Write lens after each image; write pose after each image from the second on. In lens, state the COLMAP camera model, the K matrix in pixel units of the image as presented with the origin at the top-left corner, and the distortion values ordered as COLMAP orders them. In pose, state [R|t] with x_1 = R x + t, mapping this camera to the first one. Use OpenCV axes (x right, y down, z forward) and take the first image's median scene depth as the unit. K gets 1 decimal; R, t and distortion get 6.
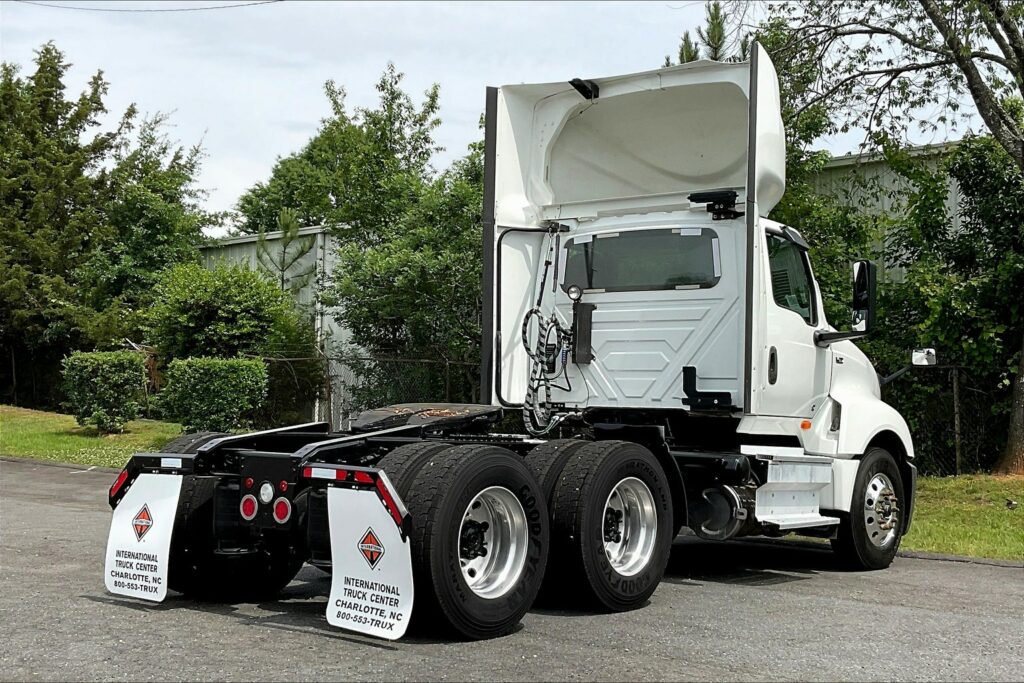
lens RADIAL K [[1315.9, 0, 475.9], [0, 1315.9, 341.3], [0, 0, 1]] dist [0.022336, 0.001568]
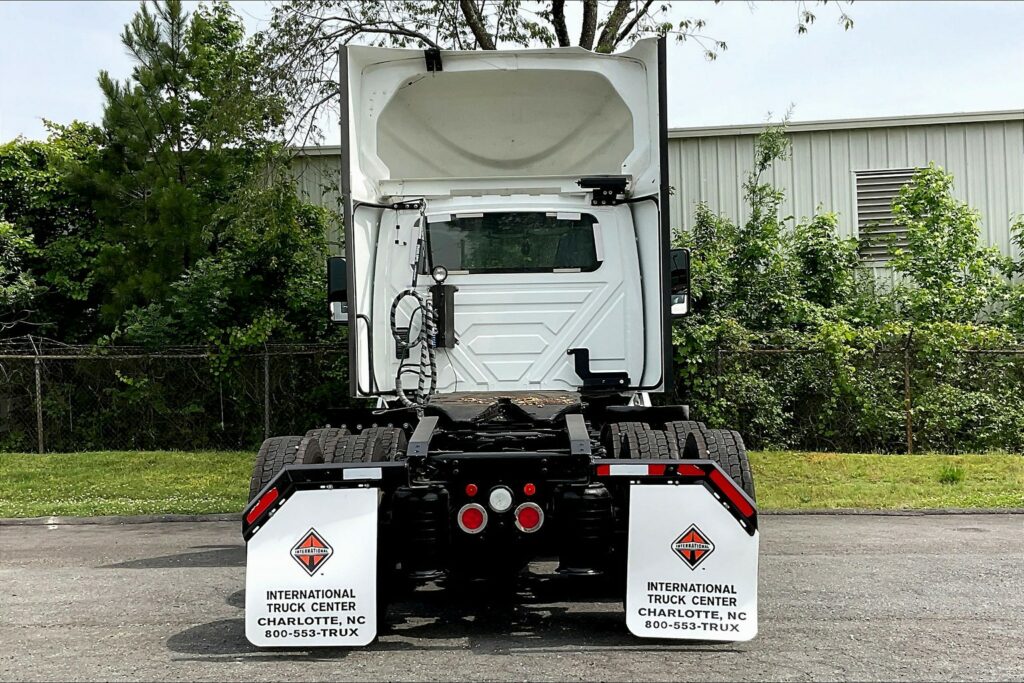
lens RADIAL K [[1279.1, 0, 471.4], [0, 1279.1, 363.6], [0, 0, 1]] dist [0.040007, 0.025893]
pose [[0.803574, -0.021202, 0.594827, -0.613376], [0.005155, 0.999576, 0.028664, 0.002511], [-0.595183, -0.019968, 0.803342, 0.315105]]
